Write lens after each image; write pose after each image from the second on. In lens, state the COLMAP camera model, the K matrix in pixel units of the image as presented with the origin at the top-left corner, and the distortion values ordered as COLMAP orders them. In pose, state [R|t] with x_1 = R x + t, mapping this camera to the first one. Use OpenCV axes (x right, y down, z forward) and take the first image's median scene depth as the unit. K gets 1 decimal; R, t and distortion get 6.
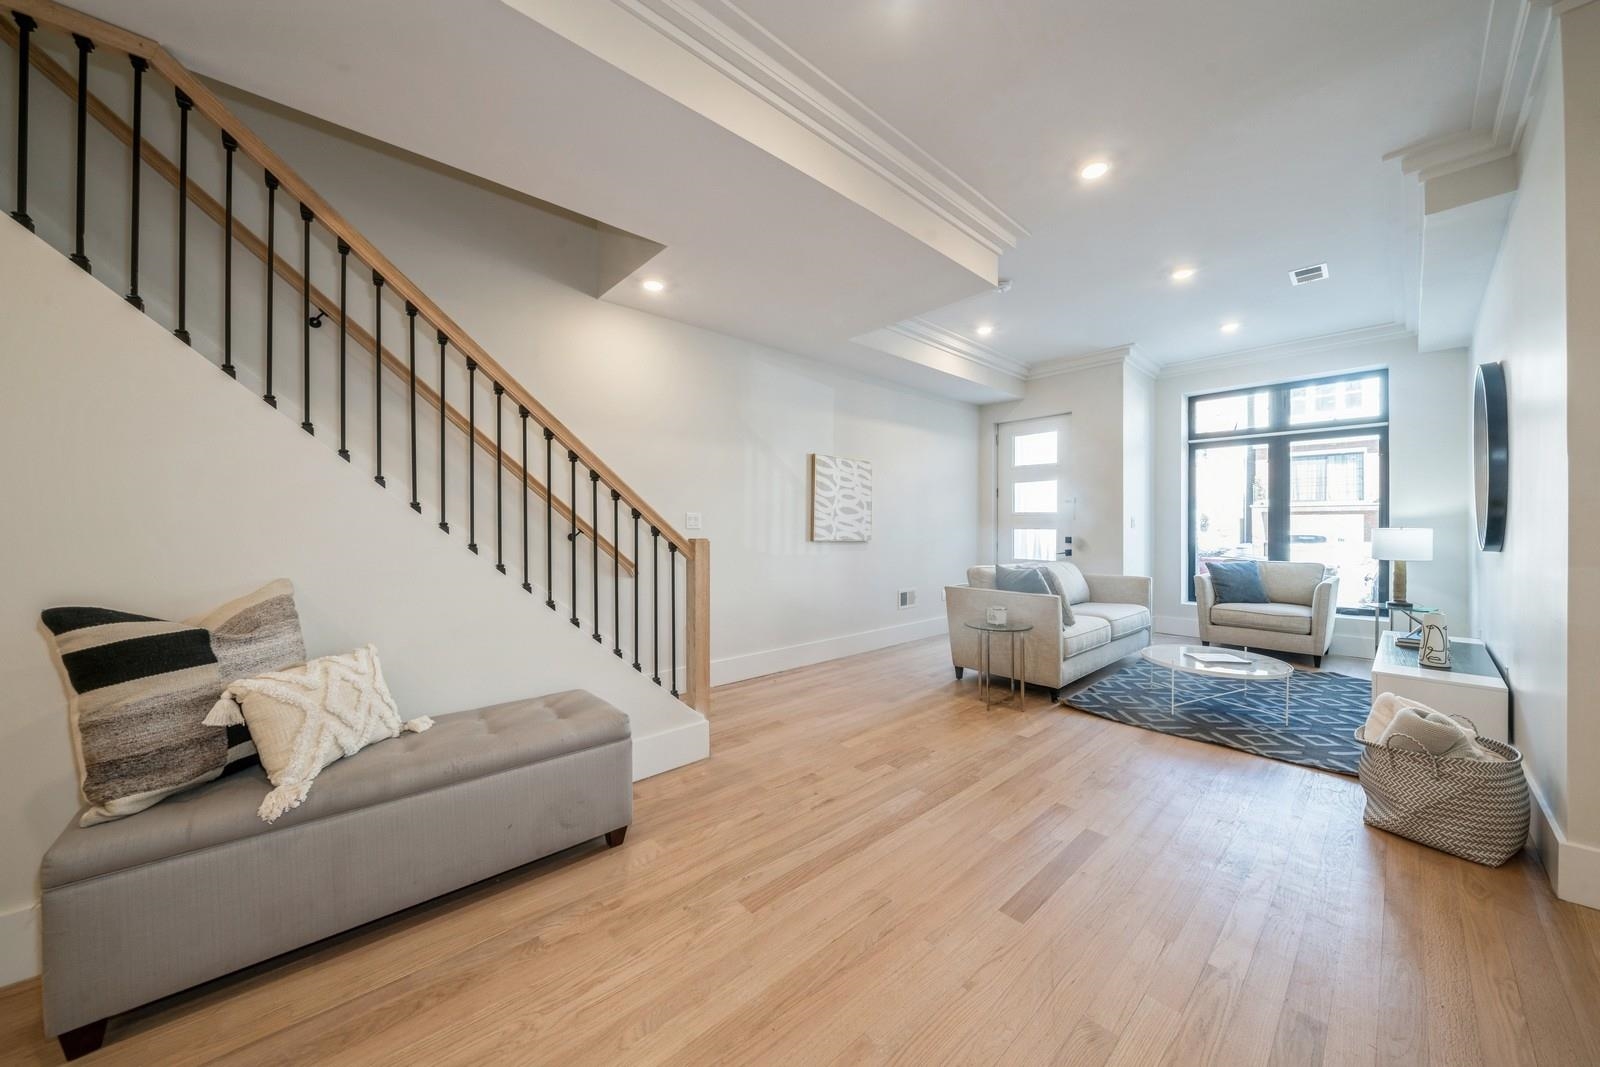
lens RADIAL K [[554.0, 0, 790.9], [0, 554.0, 527.4], [0, 0, 1]] dist [-0.005530, 0.000152]
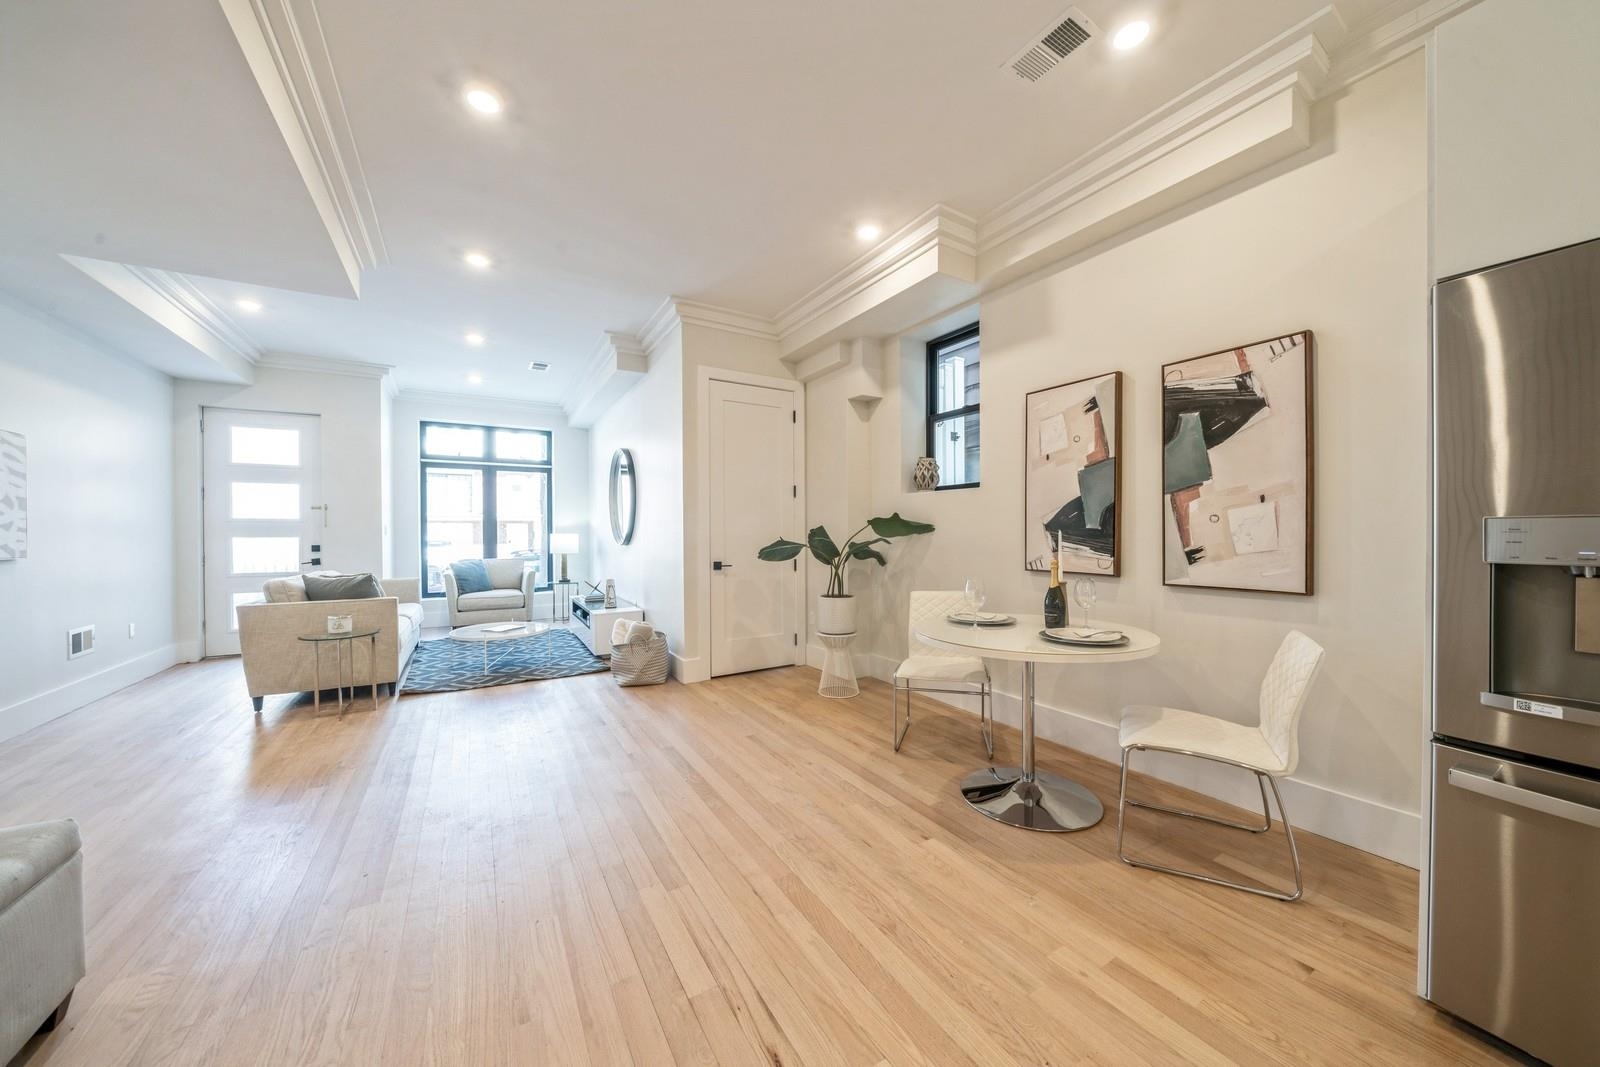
lens RADIAL K [[554.0, 0, 797.2], [0, 554.0, 540.9], [0, 0, 1]] dist [-0.005530, 0.000152]
pose [[0.199341, -0.018542, 0.979755, -0.314317], [0.008251, 0.999817, 0.017243, 0.000043], [-0.979896, 0.004647, 0.199457, 0.002994]]
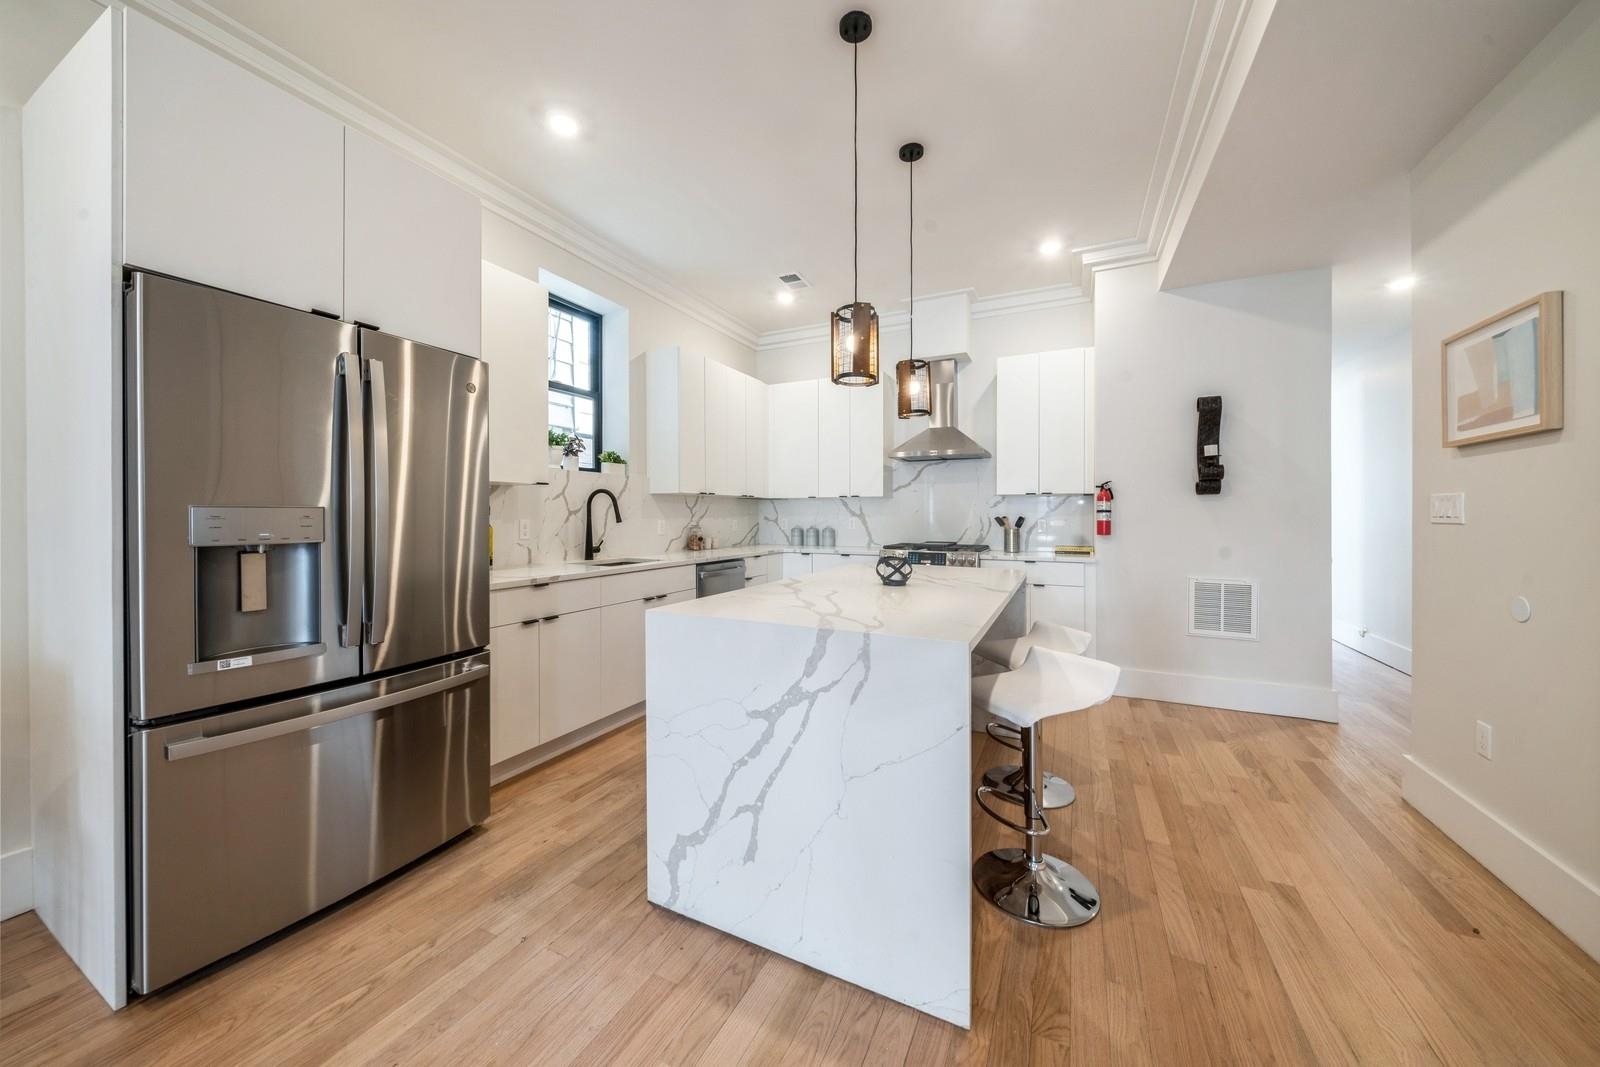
lens RADIAL K [[554.0, 0, 799.7], [0, 554.0, 516.5], [0, 0, 1]] dist [-0.005530, 0.000152]
pose [[-0.925680, -0.001502, -0.378305, -0.188838], [-0.002602, 0.999994, 0.002396, 0.000407], [0.378299, 0.003202, -0.925678, 0.114794]]
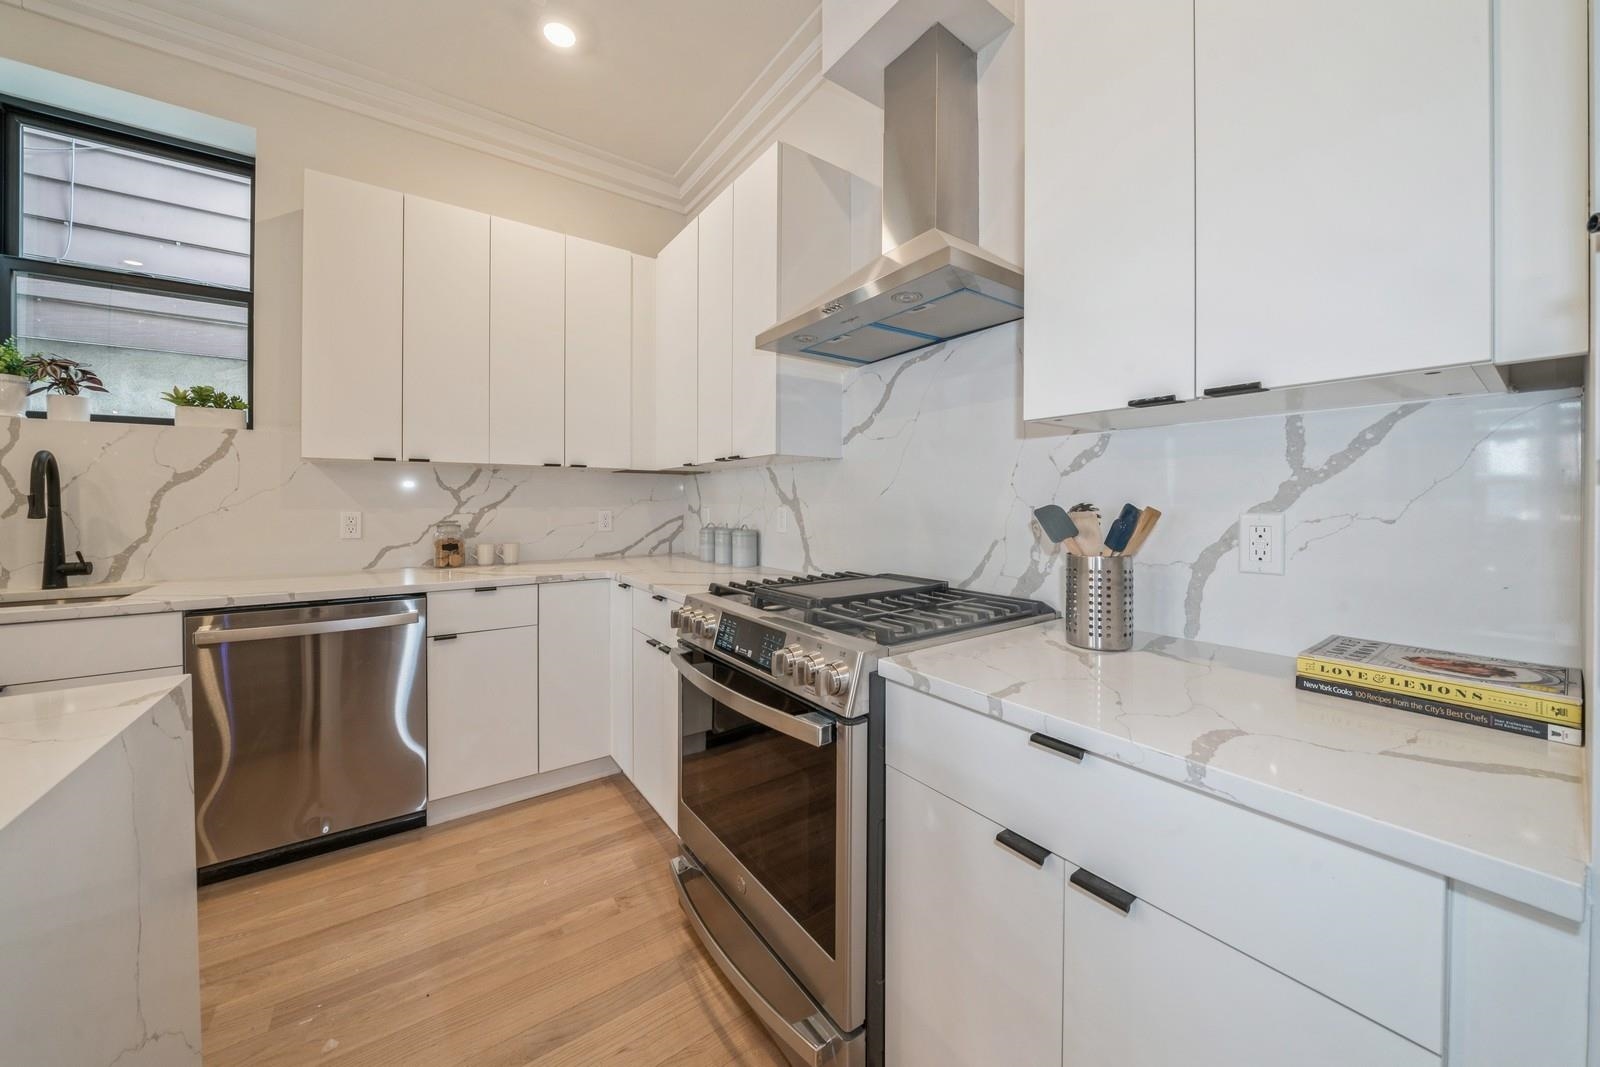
lens RADIAL K [[554.0, 0, 793.2], [0, 554.0, 497.4], [0, 0, 1]] dist [-0.005530, 0.000152]
pose [[-0.993352, 0.001480, 0.115106, -0.711299], [0.000447, 0.999959, -0.009004, 0.000849], [-0.115115, -0.008893, -0.993312, -0.316843]]
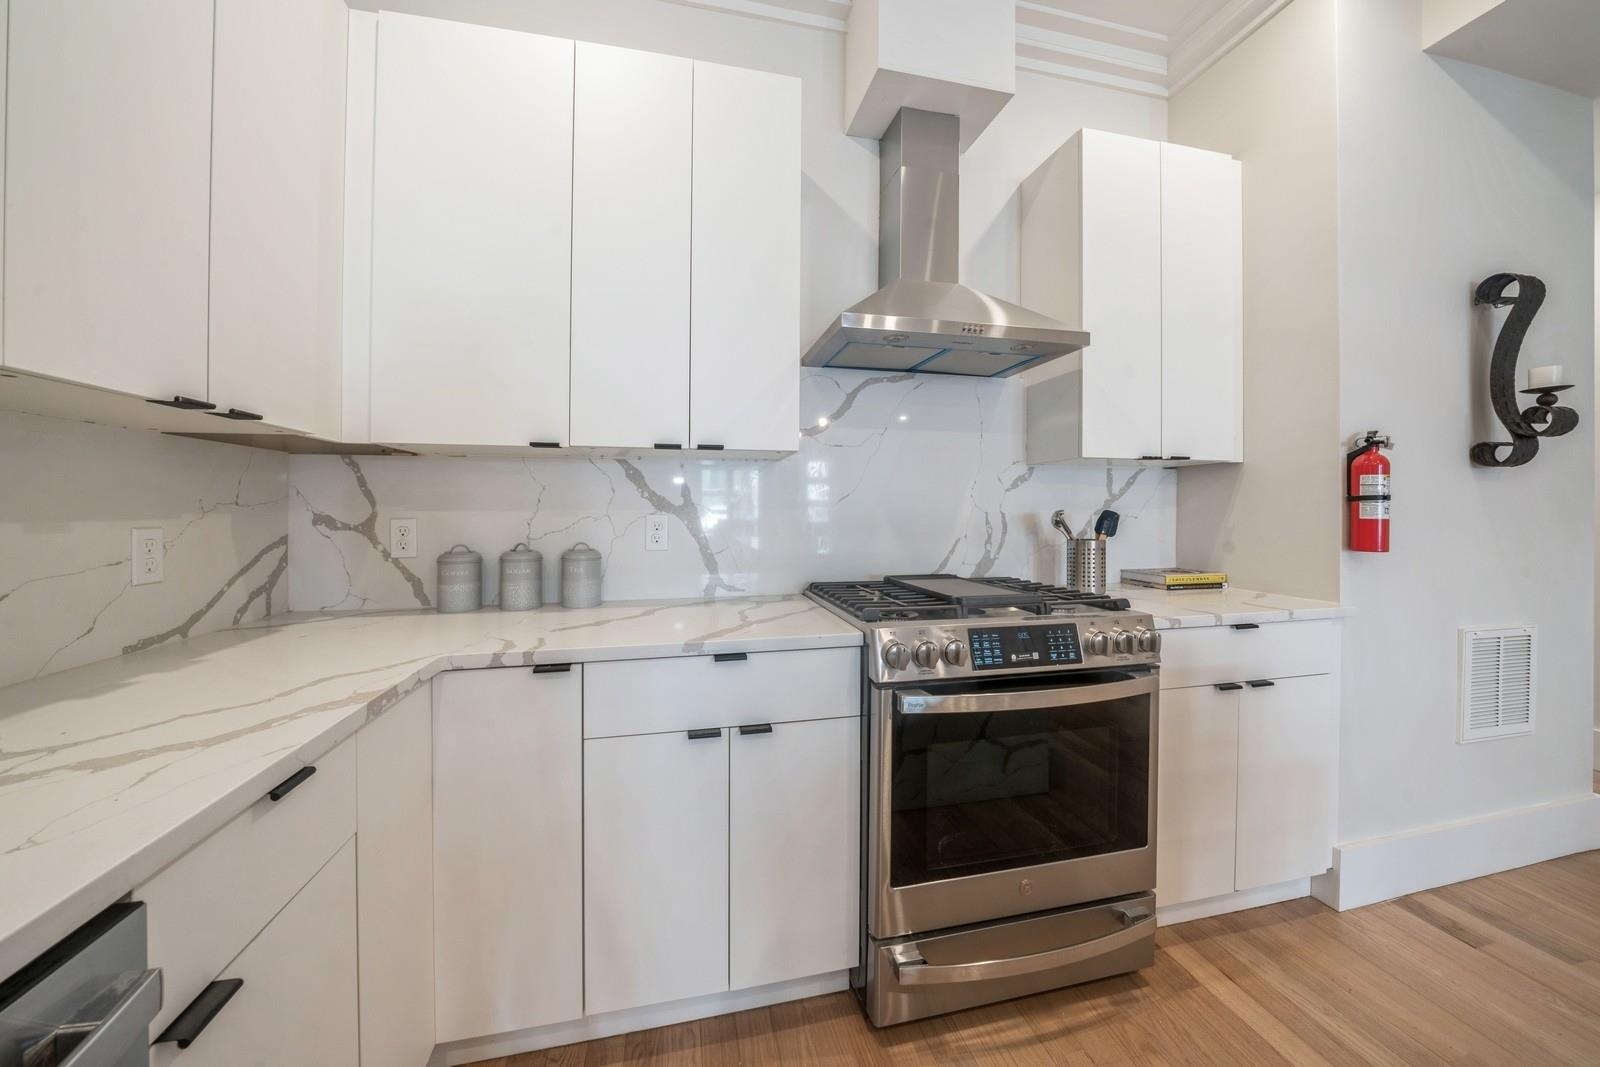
lens RADIAL K [[554.0, 0, 795.8], [0, 554.0, 514.4], [0, 0, 1]] dist [-0.005530, 0.000152]
pose [[-0.490847, 0.006317, -0.871223, -0.397926], [0.000037, 0.999974, 0.007229, 0.001707], [0.871246, 0.003516, -0.490834, -0.526327]]
